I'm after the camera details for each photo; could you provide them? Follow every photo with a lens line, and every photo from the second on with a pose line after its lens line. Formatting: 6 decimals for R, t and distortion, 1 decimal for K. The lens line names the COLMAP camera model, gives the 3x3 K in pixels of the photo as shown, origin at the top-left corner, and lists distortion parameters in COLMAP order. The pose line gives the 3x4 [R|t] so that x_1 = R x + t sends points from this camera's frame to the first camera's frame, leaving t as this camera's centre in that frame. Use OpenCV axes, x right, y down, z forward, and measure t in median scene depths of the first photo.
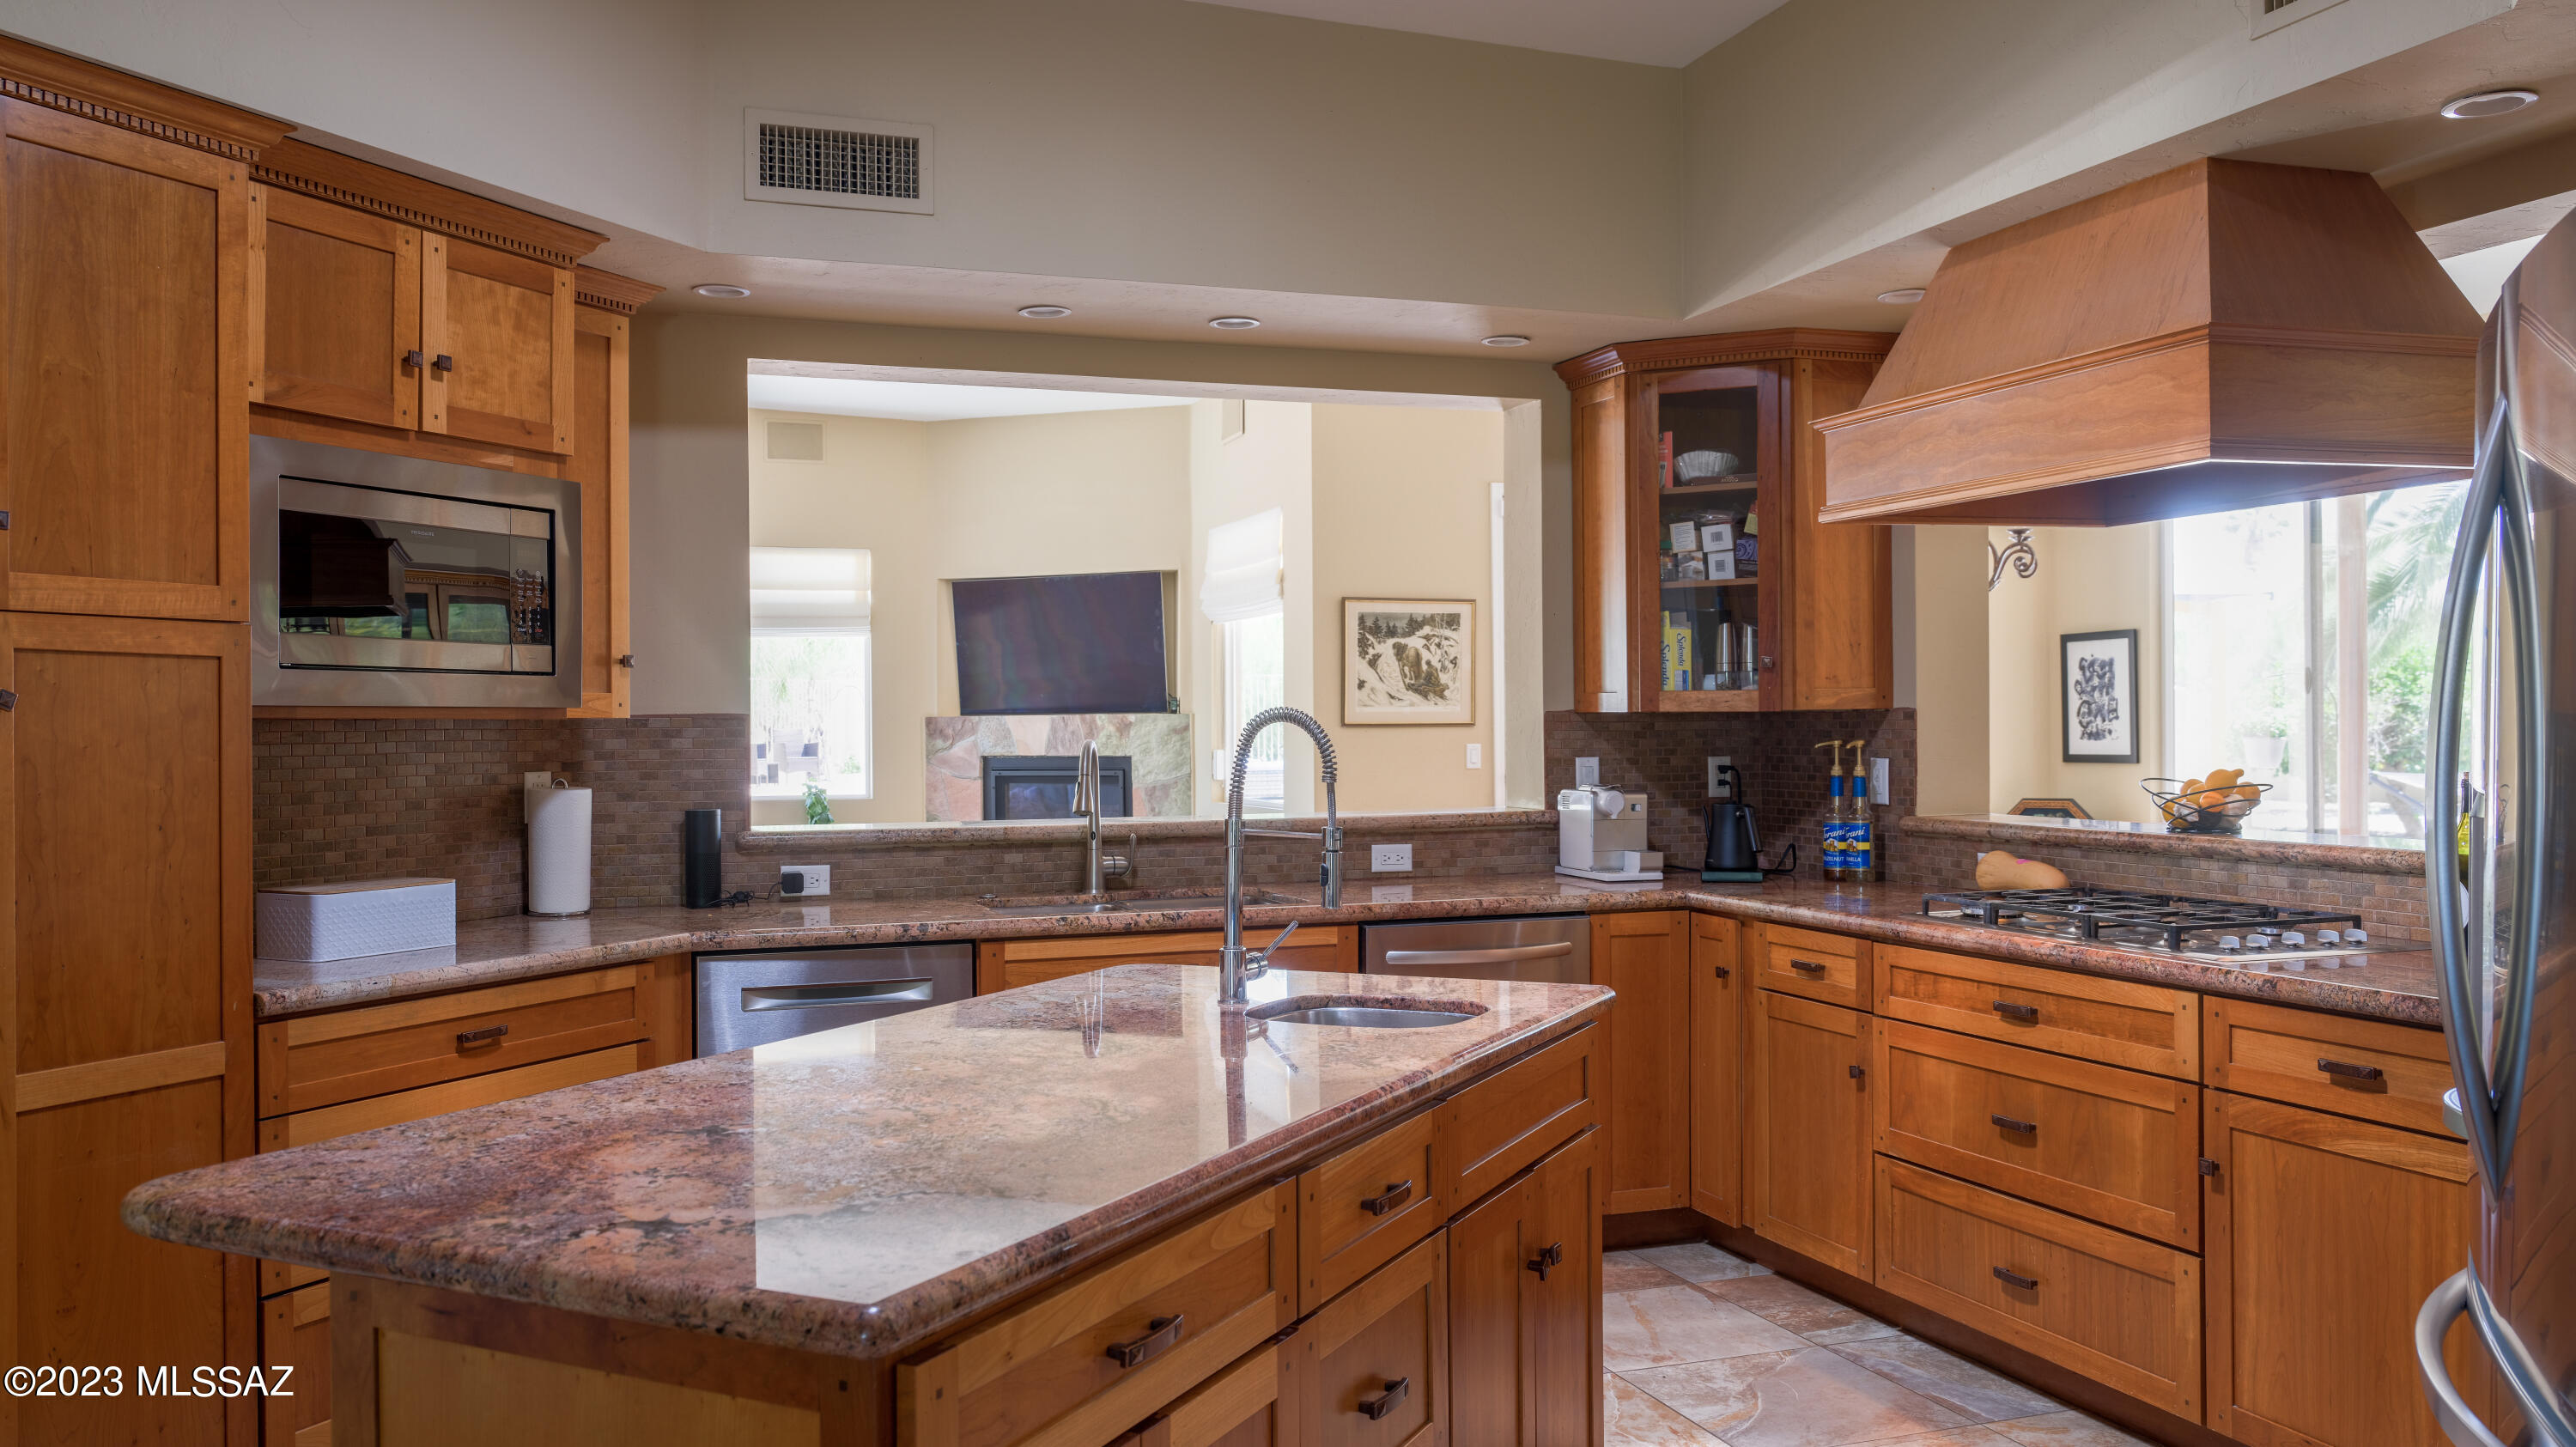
lens RADIAL K [[1938.1, 0, 1285.7], [0, 1938.1, 722.3], [0, 0, 1]] dist [0.023174, -0.011288]
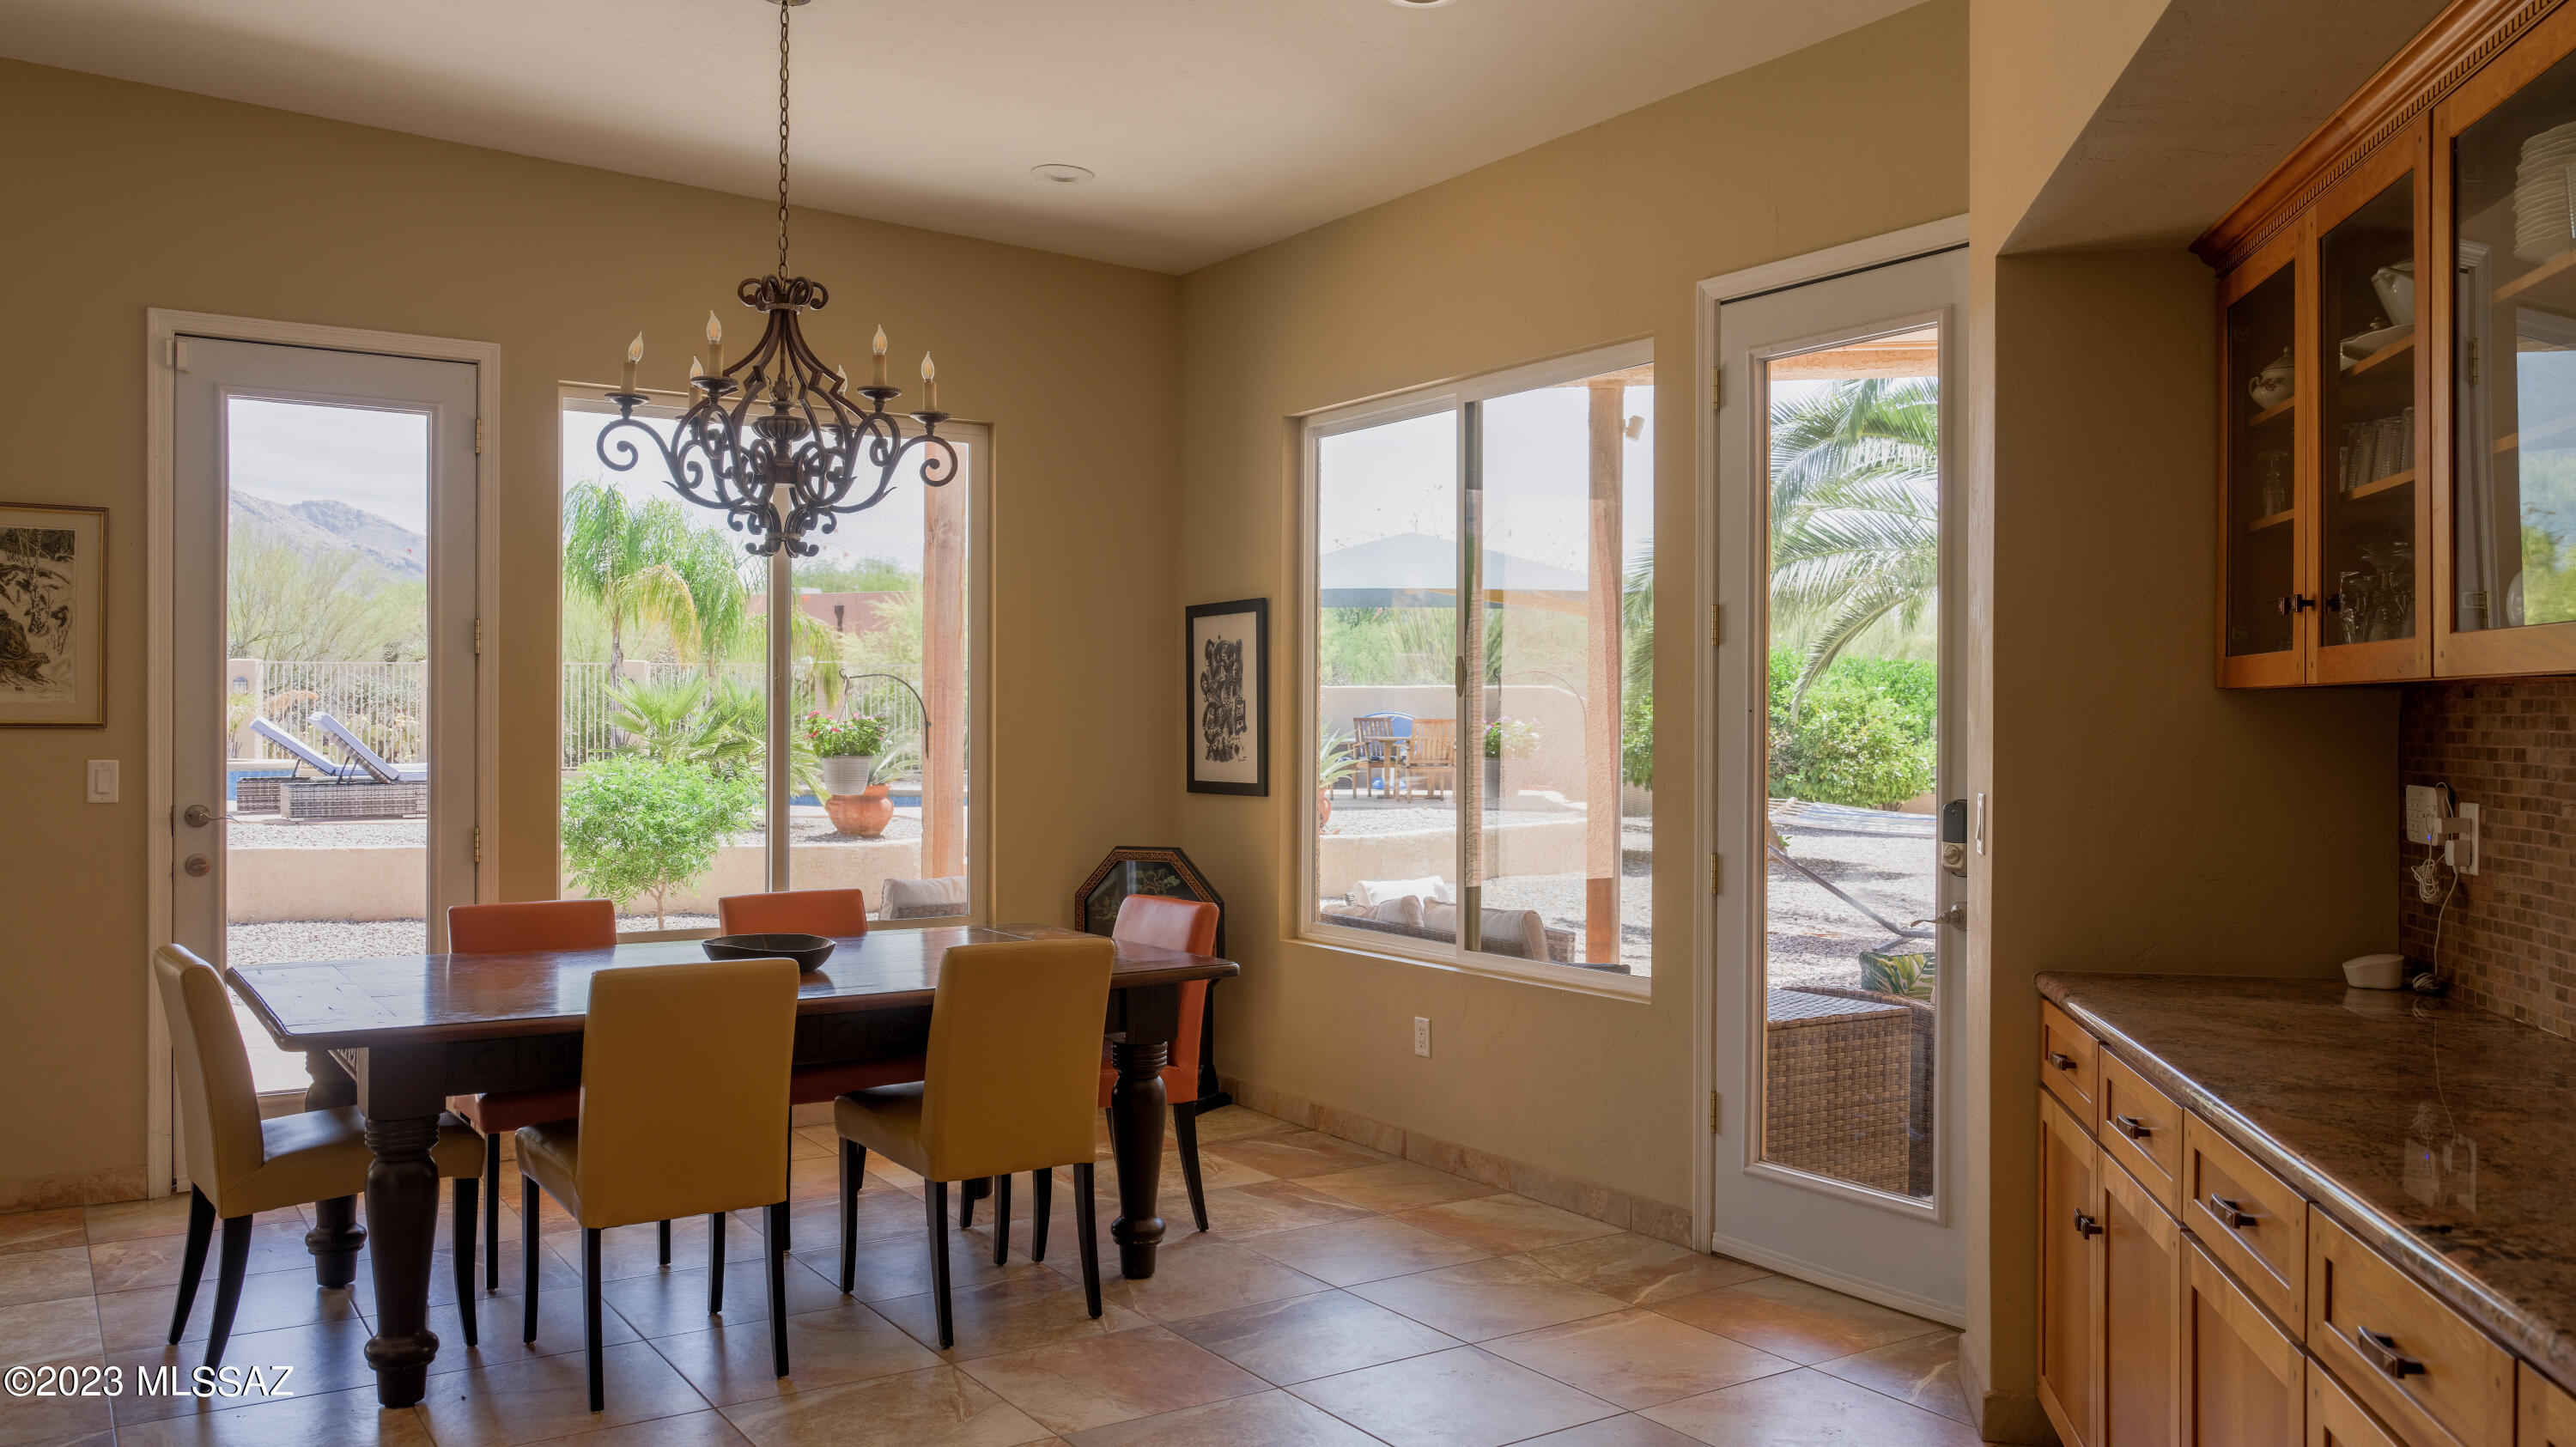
lens RADIAL K [[1938.1, 0, 1290.1], [0, 1938.1, 718.4], [0, 0, 1]] dist [0.023174, -0.011288]
pose [[0.974378, 0.014600, 0.224441, 0.291126], [-0.013984, 0.999893, -0.004333, -0.003265], [-0.224480, 0.001083, 0.974478, 0.335990]]
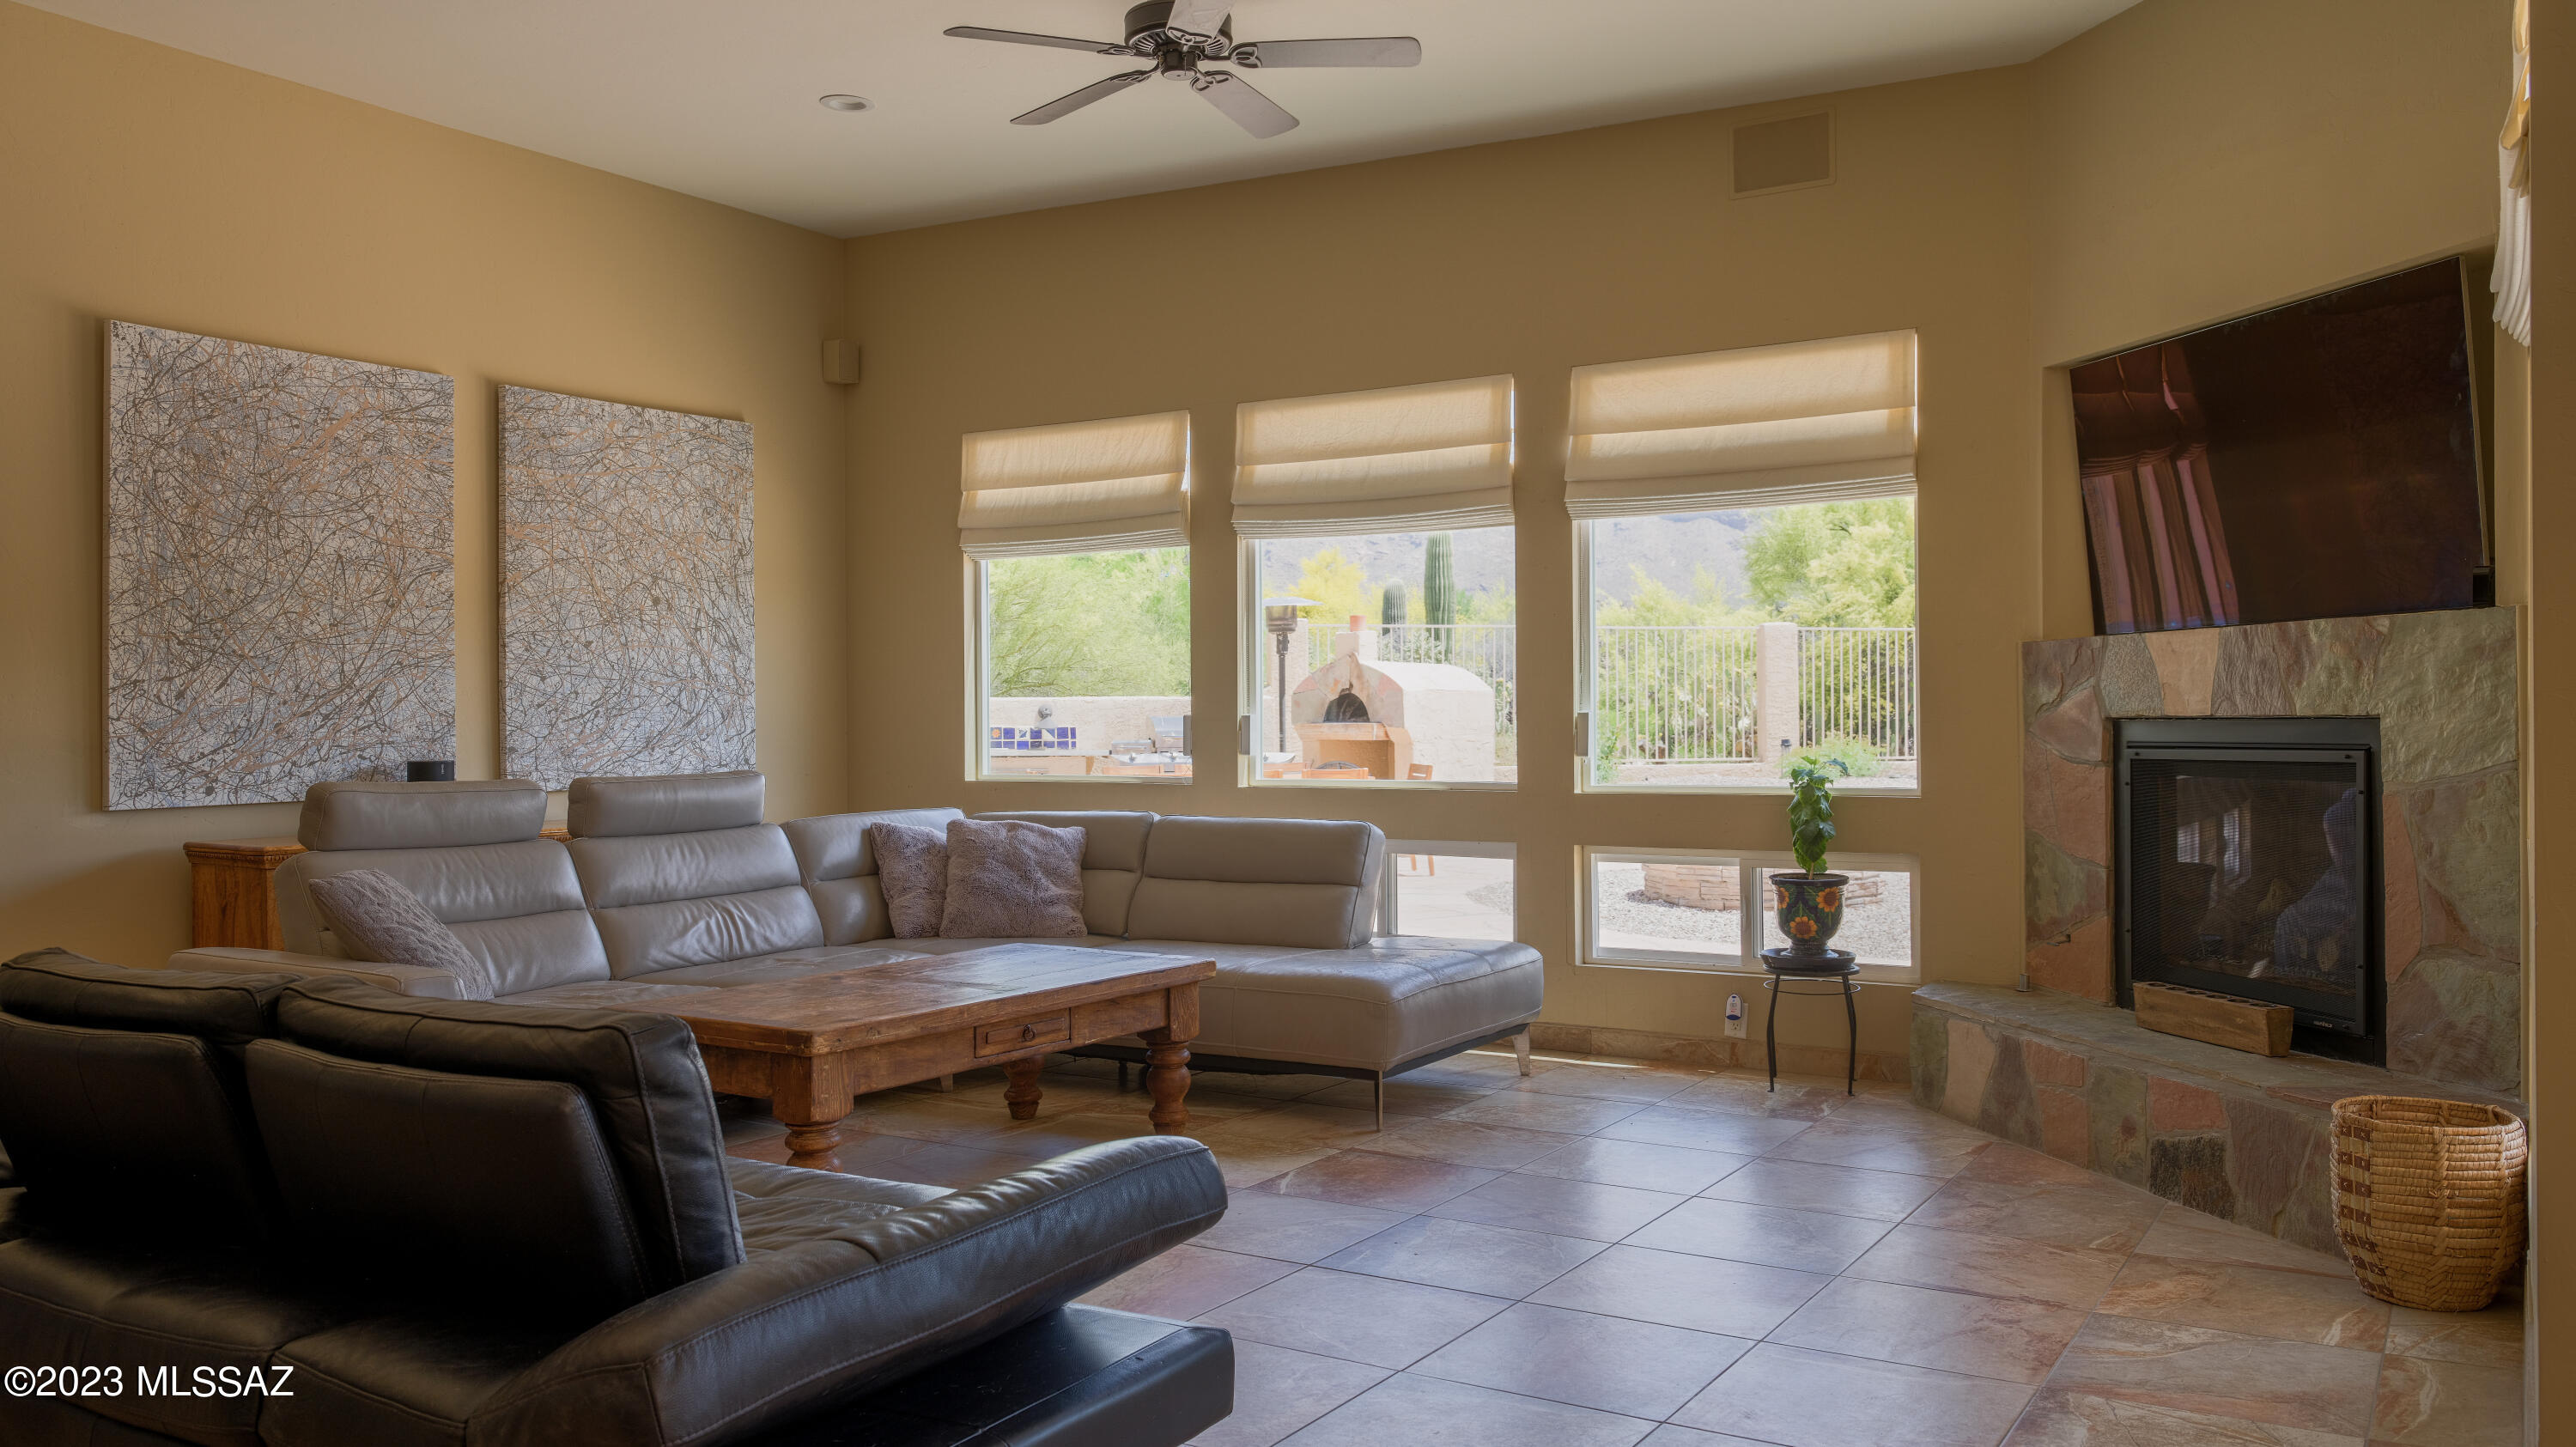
lens RADIAL K [[1938.1, 0, 1287.2], [0, 1938.1, 724.8], [0, 0, 1]] dist [0.023174, -0.011288]
pose [[0.613562, 0.004953, -0.789631, 0.119275], [0.004434, 0.999943, 0.009718, 0.015794], [0.789634, -0.009463, 0.613505, 0.627590]]
